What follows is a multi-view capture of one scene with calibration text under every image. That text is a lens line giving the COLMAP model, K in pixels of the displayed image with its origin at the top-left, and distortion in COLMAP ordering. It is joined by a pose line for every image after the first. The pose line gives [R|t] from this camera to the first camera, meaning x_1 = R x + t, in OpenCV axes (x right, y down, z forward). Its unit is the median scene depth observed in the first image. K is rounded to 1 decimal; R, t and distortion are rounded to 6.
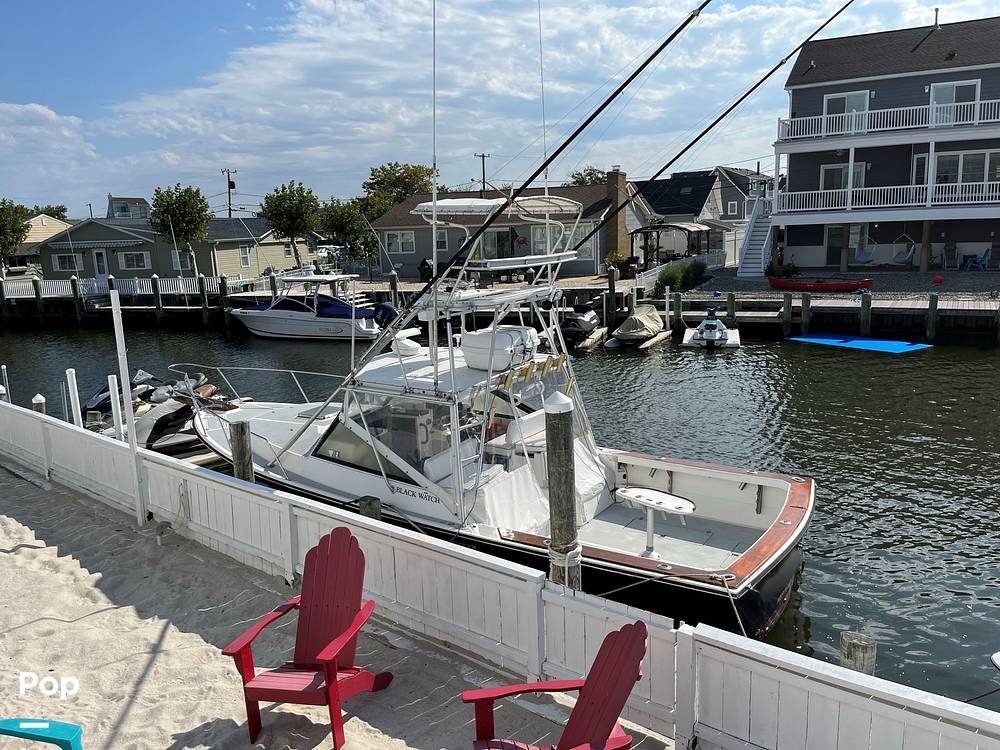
lens RADIAL K [[769.6, 0, 500.0], [0, 769.6, 375.0], [0, 0, 1]] dist [-0.090591, 0.046473]
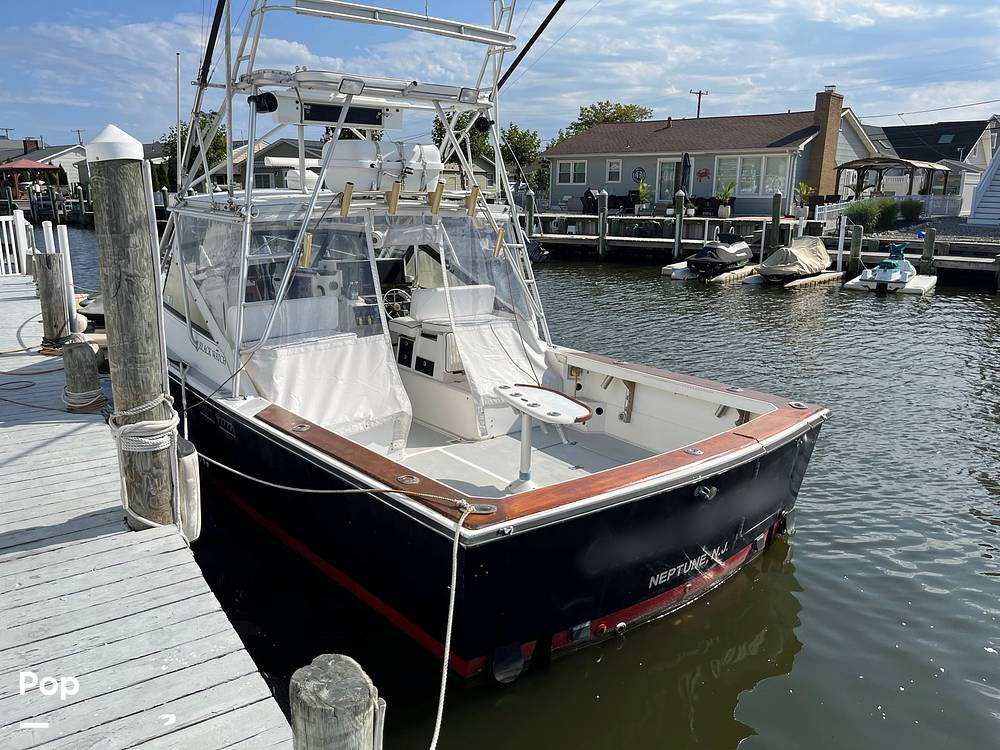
lens RADIAL K [[787.6, 0, 500.0], [0, 787.6, 375.0], [0, 0, 1]] dist [-0.004533, -0.003187]
pose [[0.957680, 0.110760, -0.265671, 0.121339], [-0.098507, 0.993383, 0.059053, 0.036743], [0.270454, -0.030383, 0.962253, 0.124850]]
